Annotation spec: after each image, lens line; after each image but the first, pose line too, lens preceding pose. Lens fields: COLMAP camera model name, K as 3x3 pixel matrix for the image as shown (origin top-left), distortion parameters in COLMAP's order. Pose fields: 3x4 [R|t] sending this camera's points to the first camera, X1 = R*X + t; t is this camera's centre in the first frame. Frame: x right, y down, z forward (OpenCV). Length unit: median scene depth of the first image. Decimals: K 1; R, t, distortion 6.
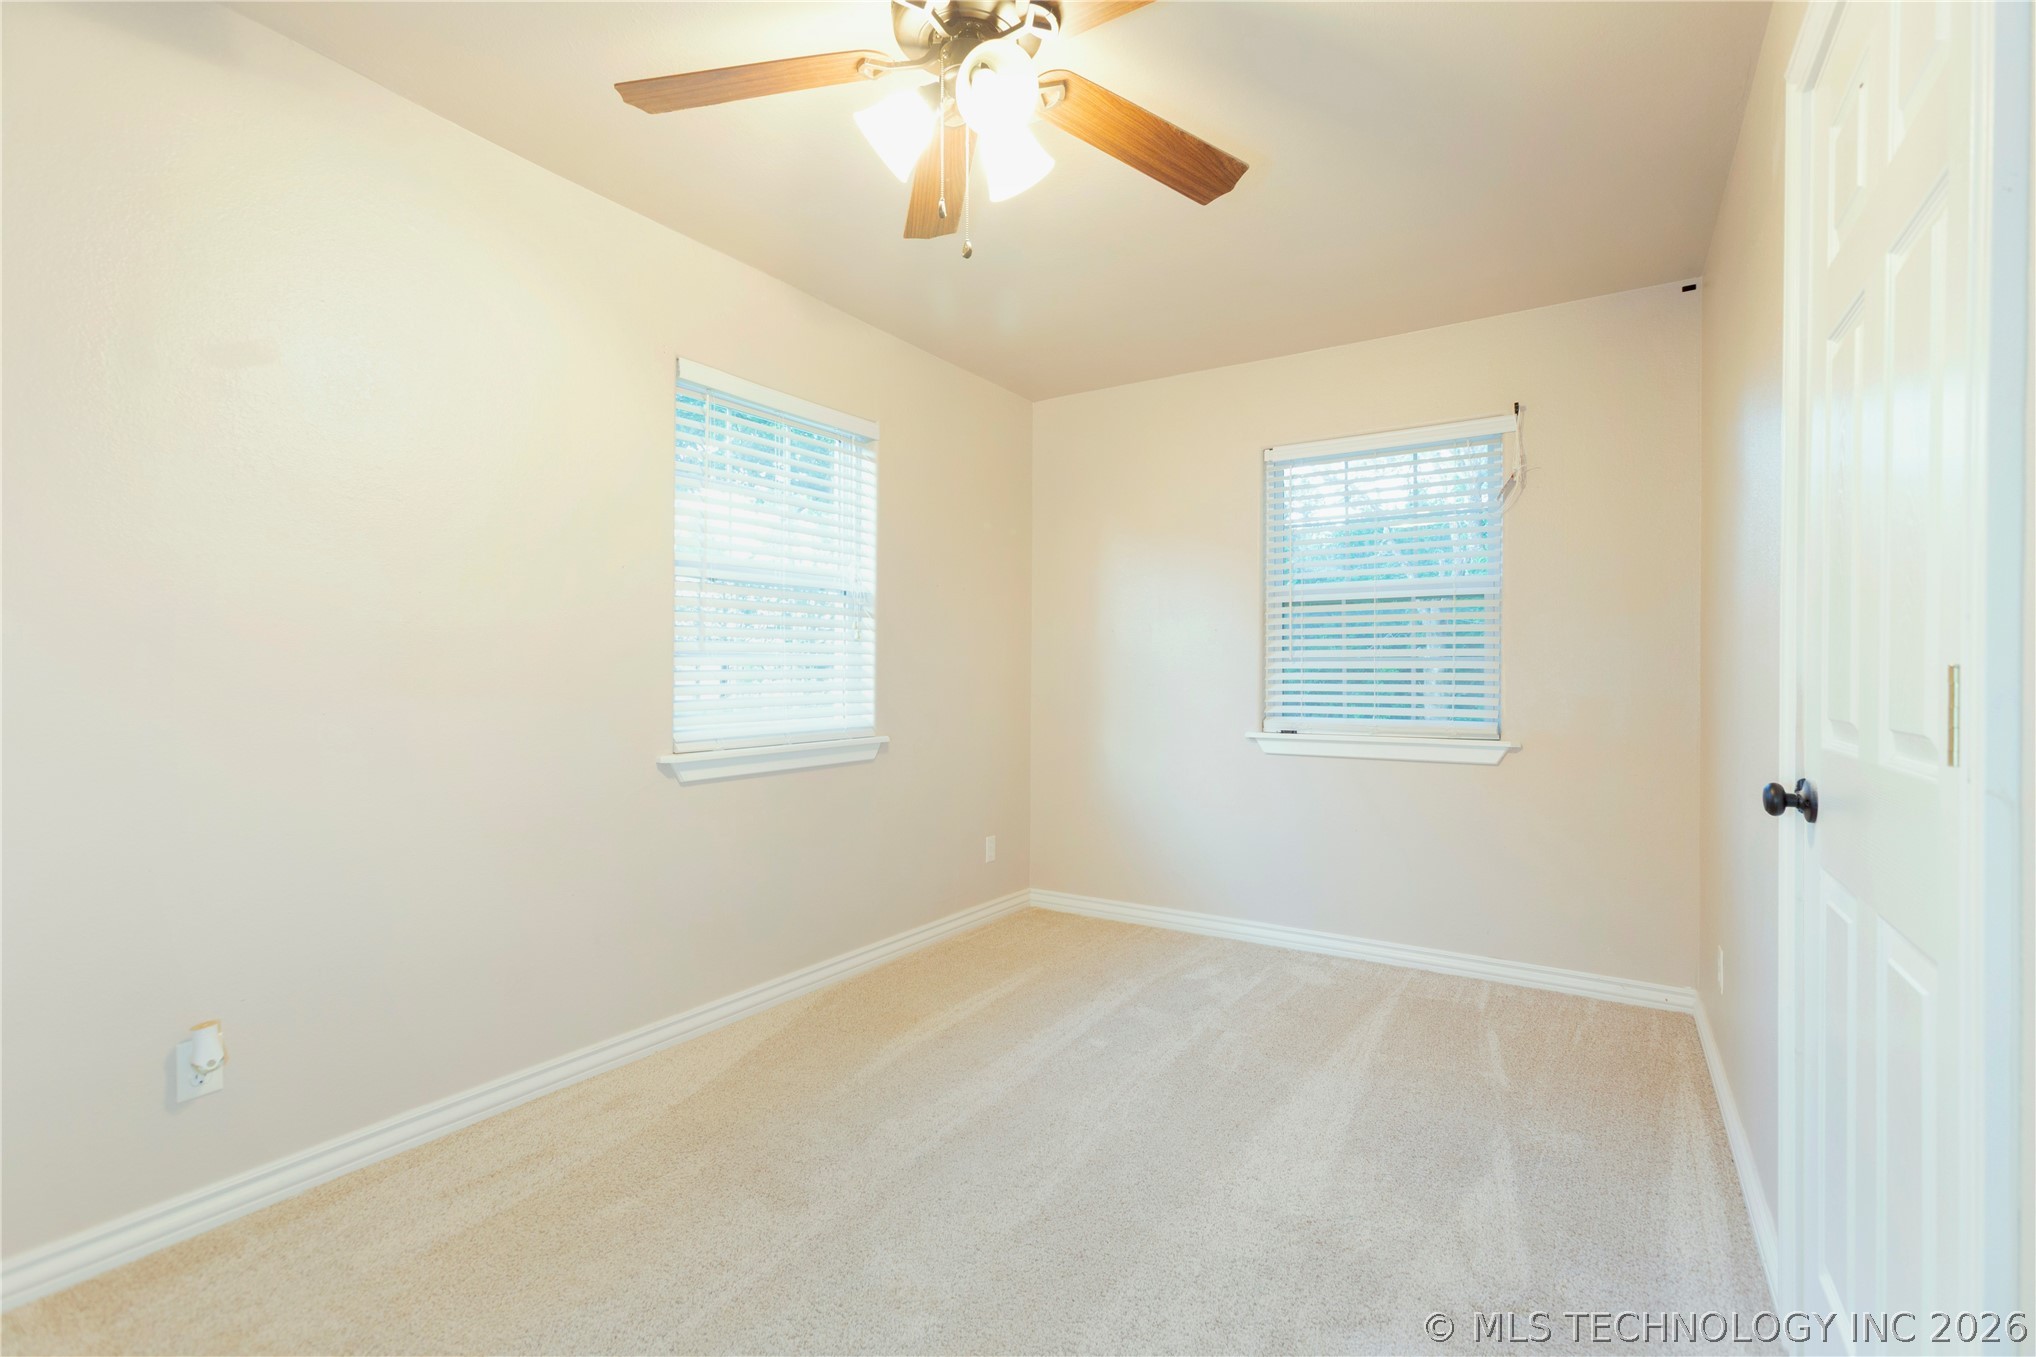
lens RADIAL K [[898.0, 0, 1019.3], [0, 898.0, 676.8], [0, 0, 1]] dist [-0.007815, 0.004603]
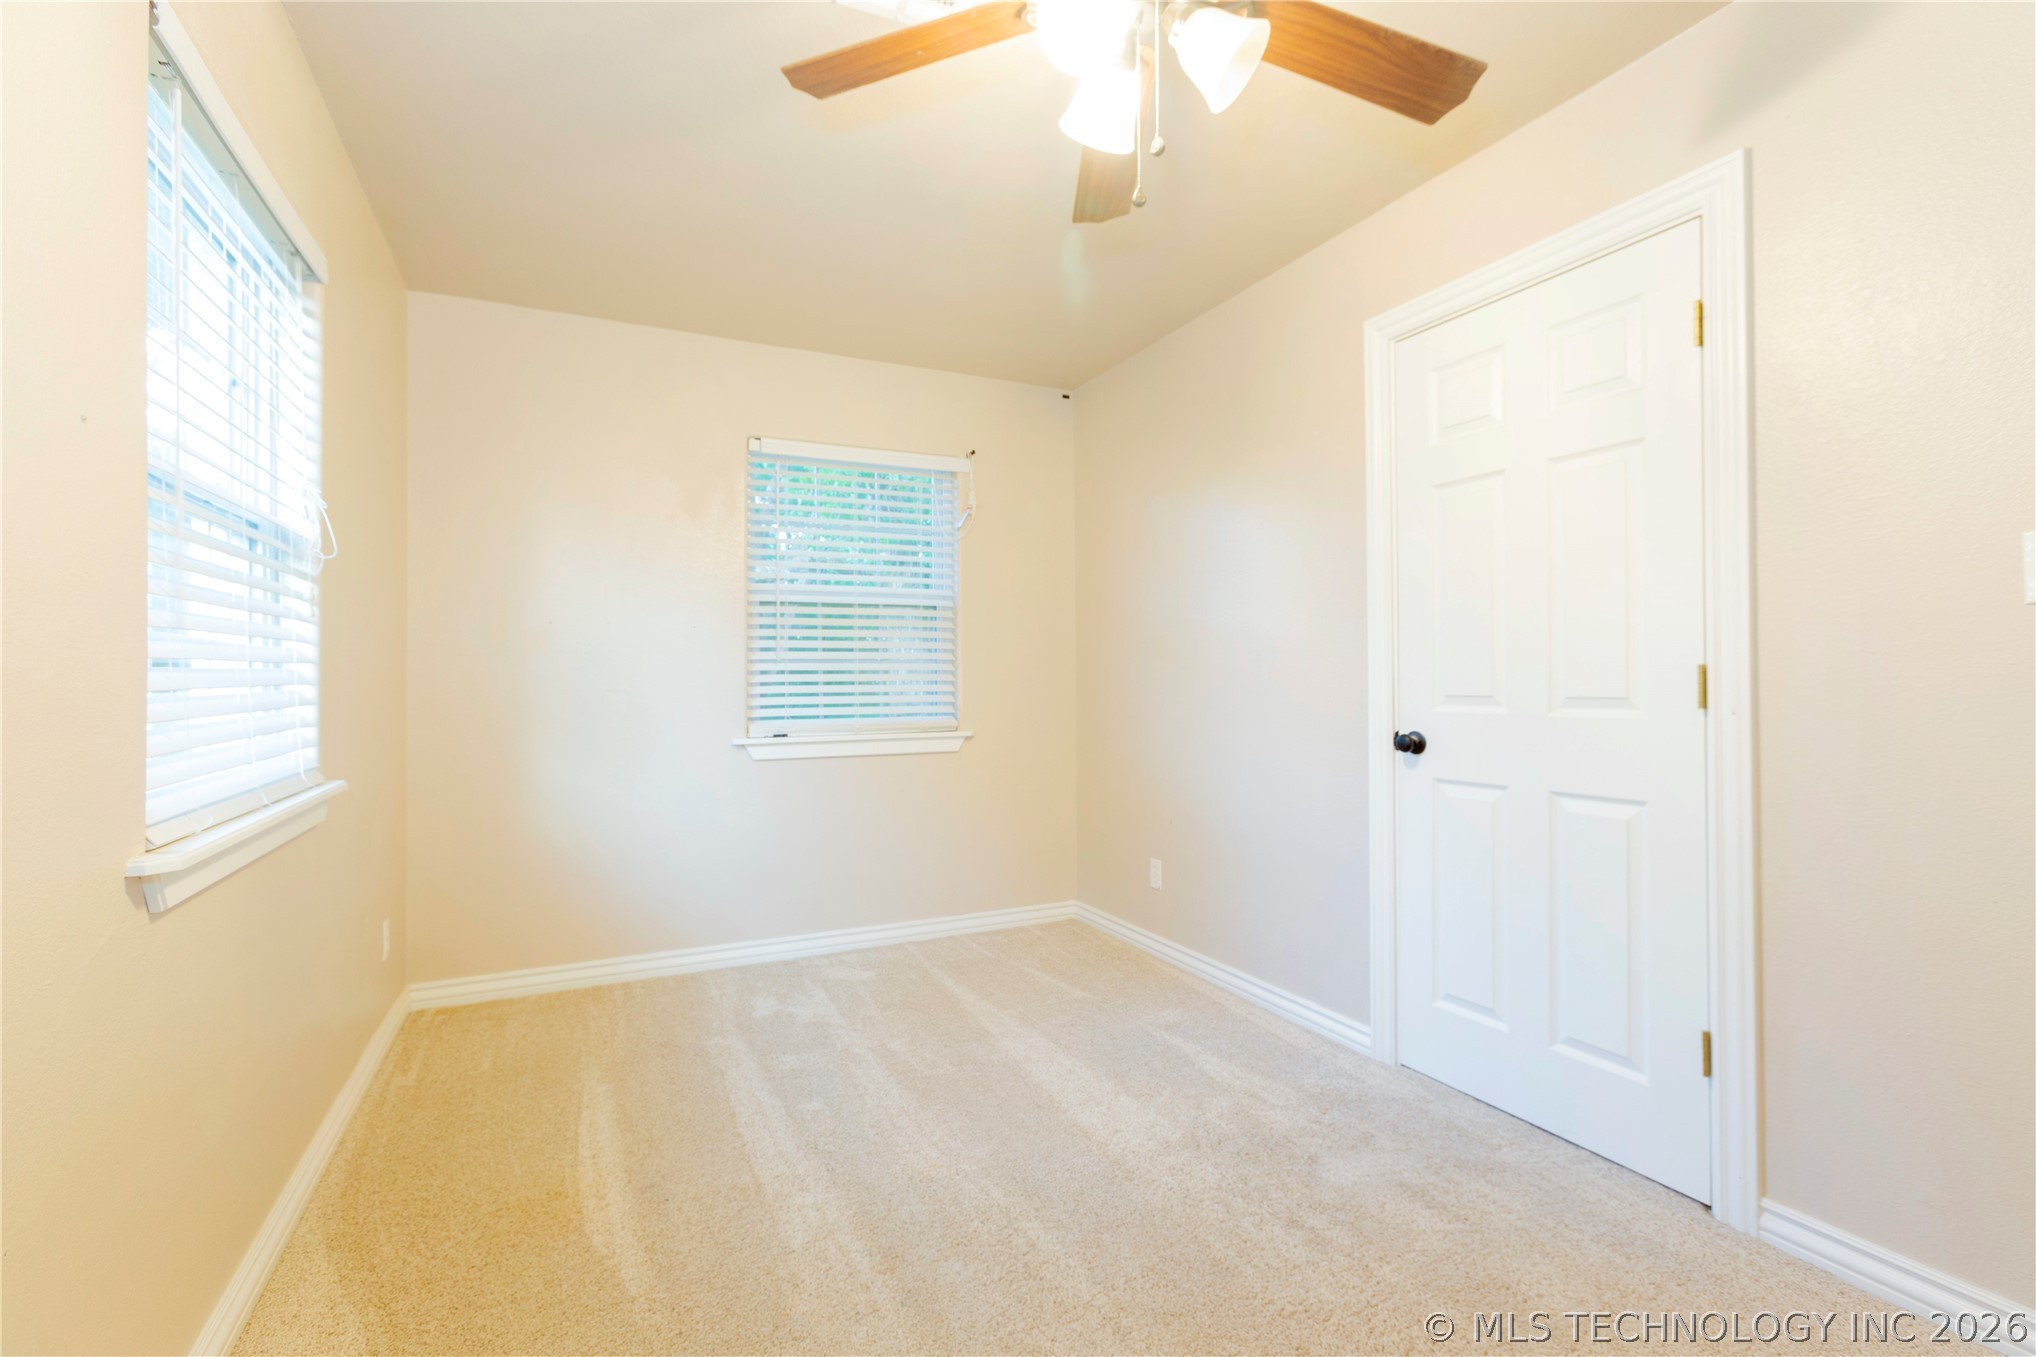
lens RADIAL K [[898.0, 0, 1009.0], [0, 898.0, 677.9], [0, 0, 1]] dist [-0.007815, 0.004603]
pose [[0.521578, -0.004324, 0.853193, -0.431027], [0.008252, 0.999966, 0.000024, 0.001552], [-0.853164, 0.007028, 0.521596, 0.312404]]
